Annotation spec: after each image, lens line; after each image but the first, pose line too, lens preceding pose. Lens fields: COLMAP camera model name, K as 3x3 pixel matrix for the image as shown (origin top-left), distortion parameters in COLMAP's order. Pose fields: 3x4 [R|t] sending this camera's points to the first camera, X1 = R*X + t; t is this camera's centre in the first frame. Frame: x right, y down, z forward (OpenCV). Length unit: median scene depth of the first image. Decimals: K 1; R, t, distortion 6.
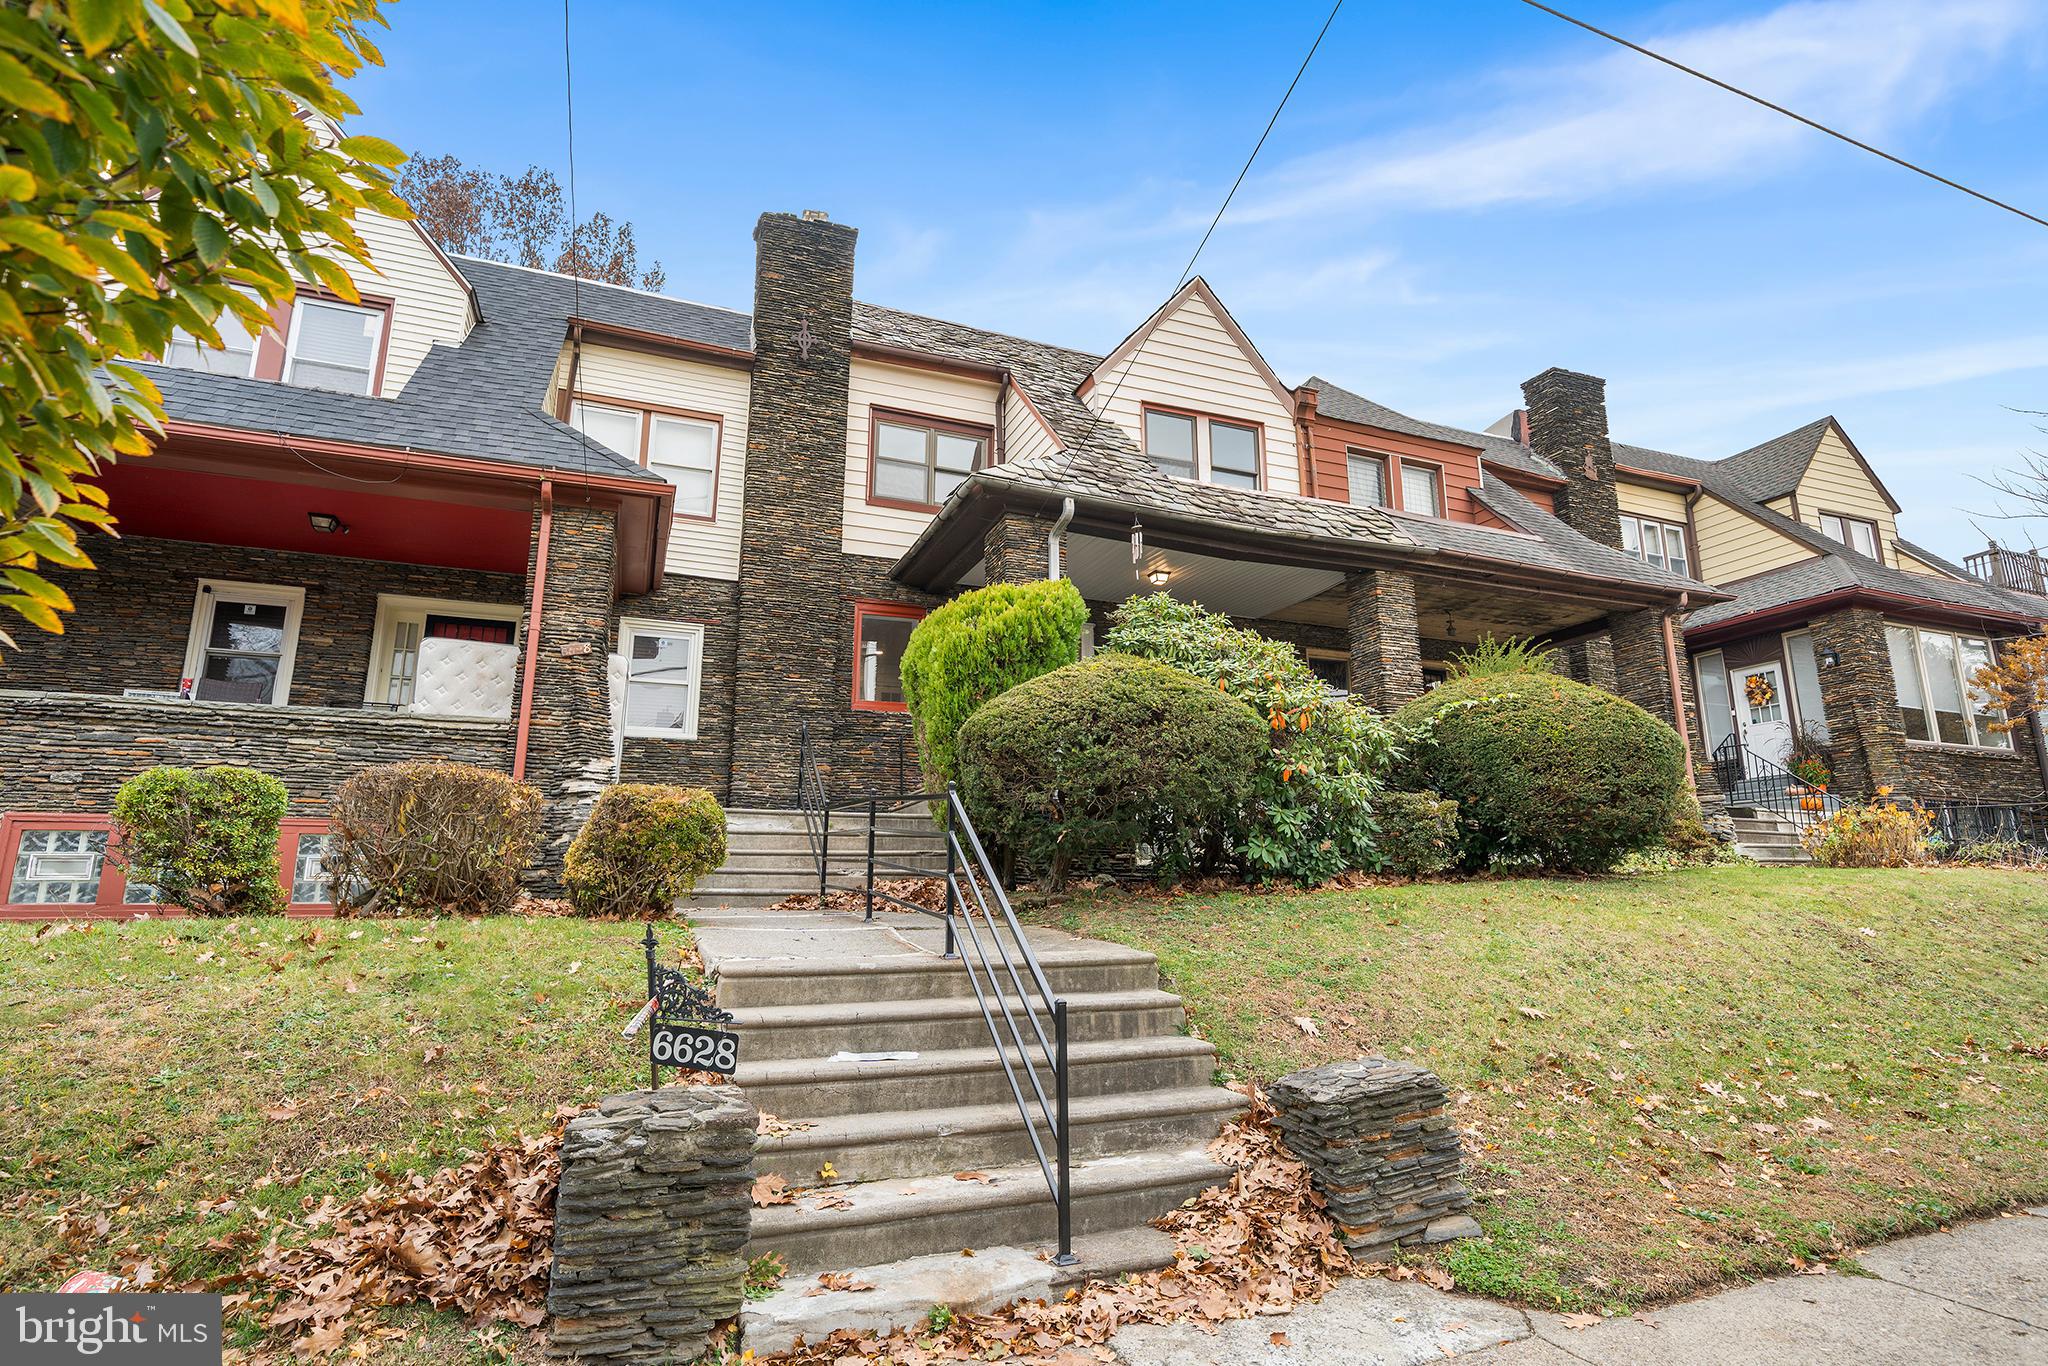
lens RADIAL K [[1025.4, 0, 1024.0], [0, 1025.4, 683.0], [0, 0, 1]] dist [0.003100, 0.000775]
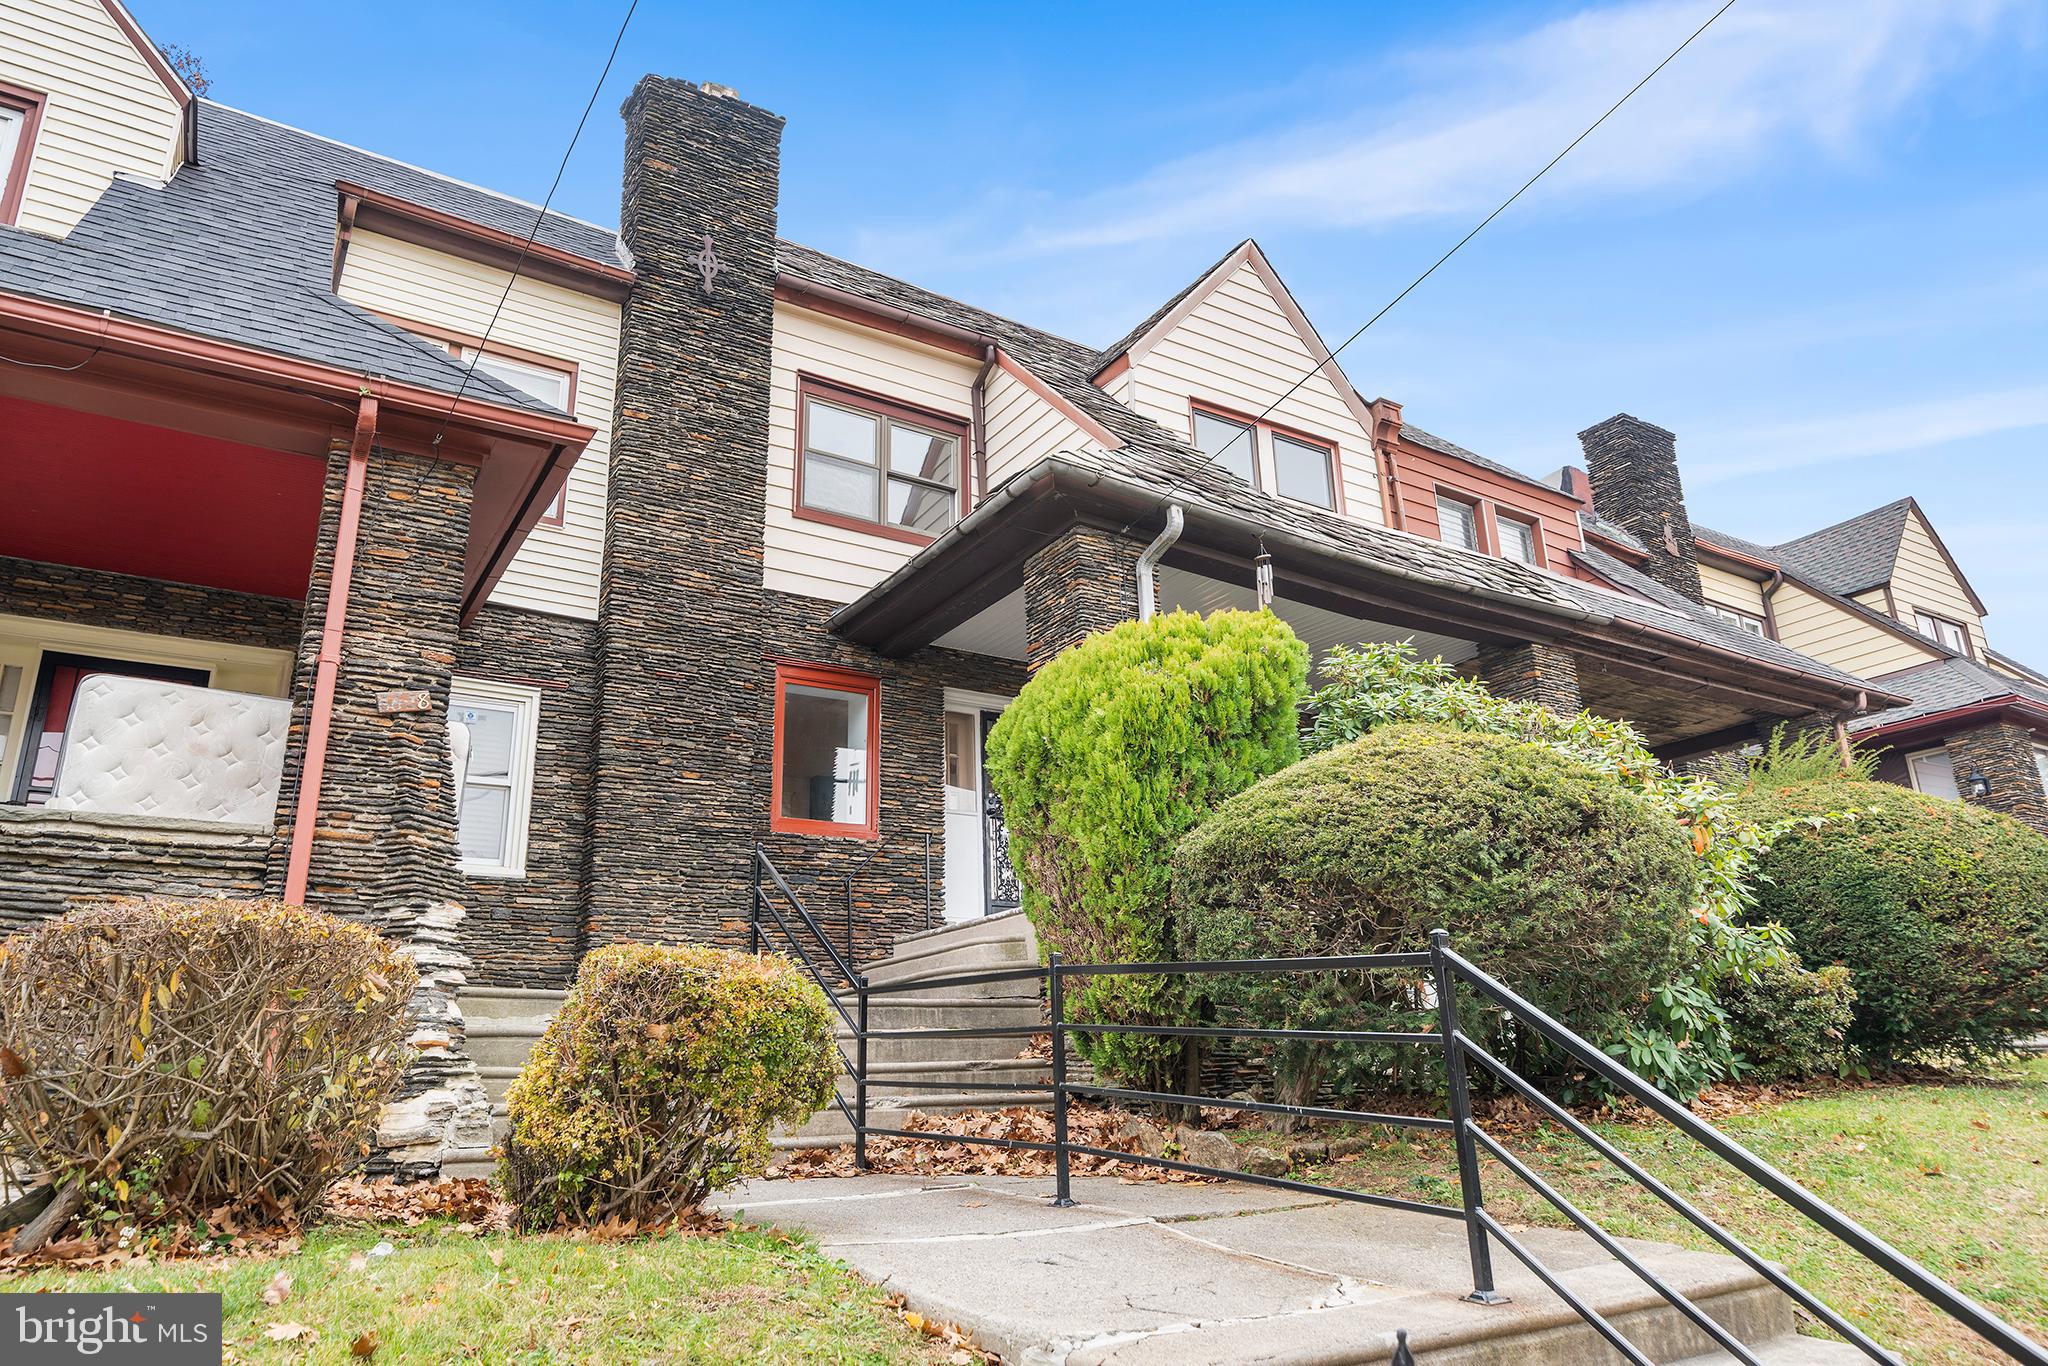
lens RADIAL K [[1314.9, 0, 1031.0], [0, 1314.9, 690.7], [0, 0, 1]] dist [0.005947, -0.001256]
pose [[0.980496, 0.031493, 0.193997, -0.164736], [-0.011593, 0.994627, -0.102874, 0.020031], [-0.196194, 0.098619, 0.975593, 0.165652]]
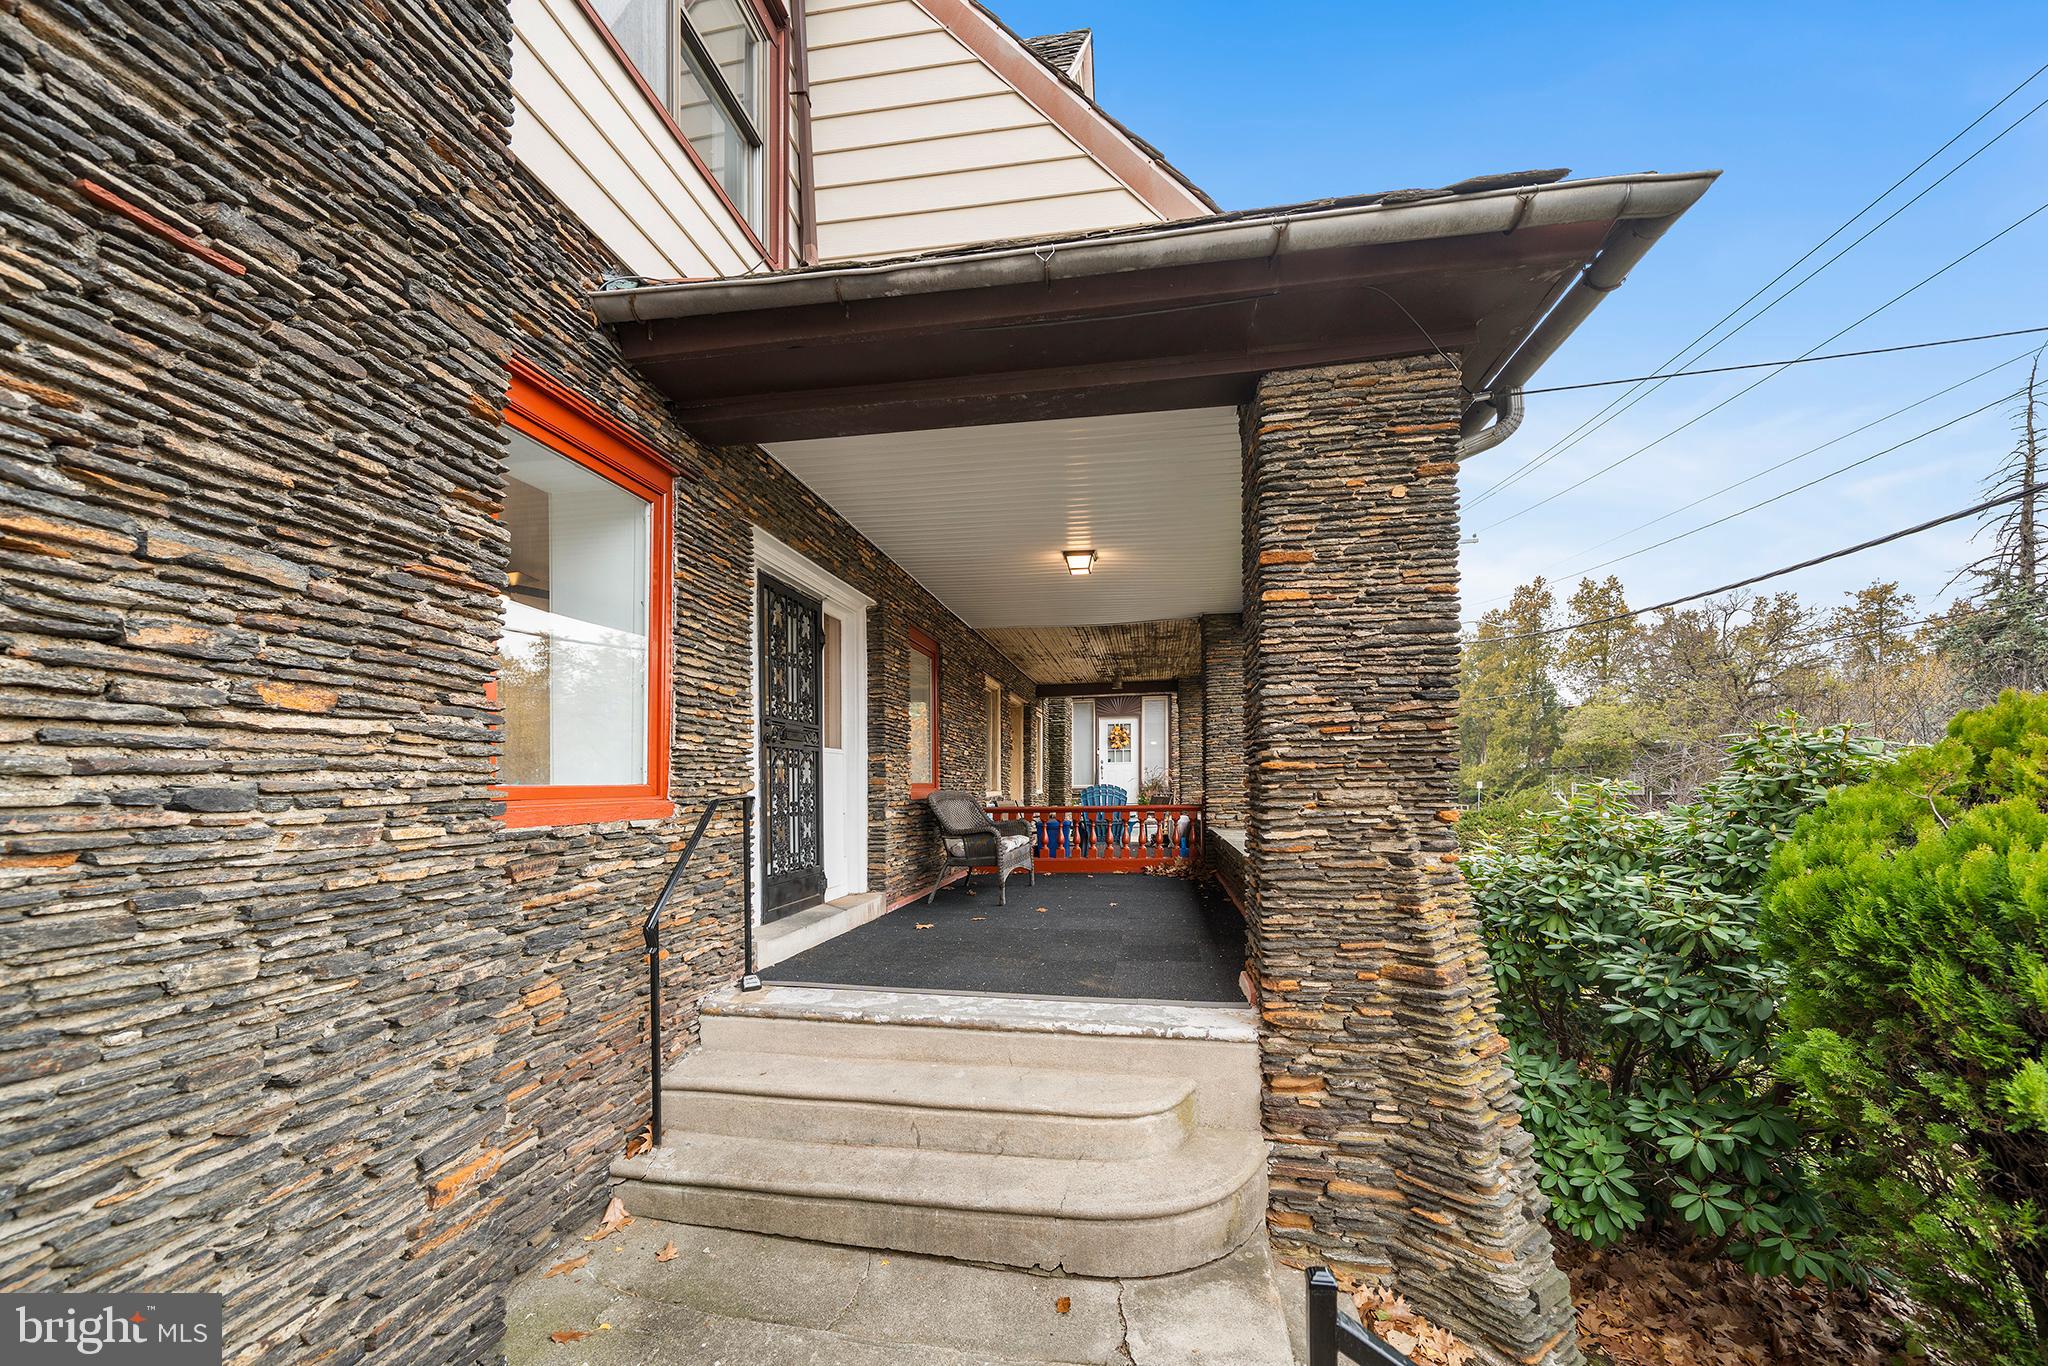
lens RADIAL K [[790.4, 0, 1018.1], [0, 790.4, 783.7], [0, 0, 1]] dist [-0.000261, -0.000089]
pose [[0.513244, -0.001453, 0.858241, -0.250970], [-0.172903, 0.979320, 0.105057, -0.024155], [-0.840645, -0.202313, 0.502379, 0.778421]]
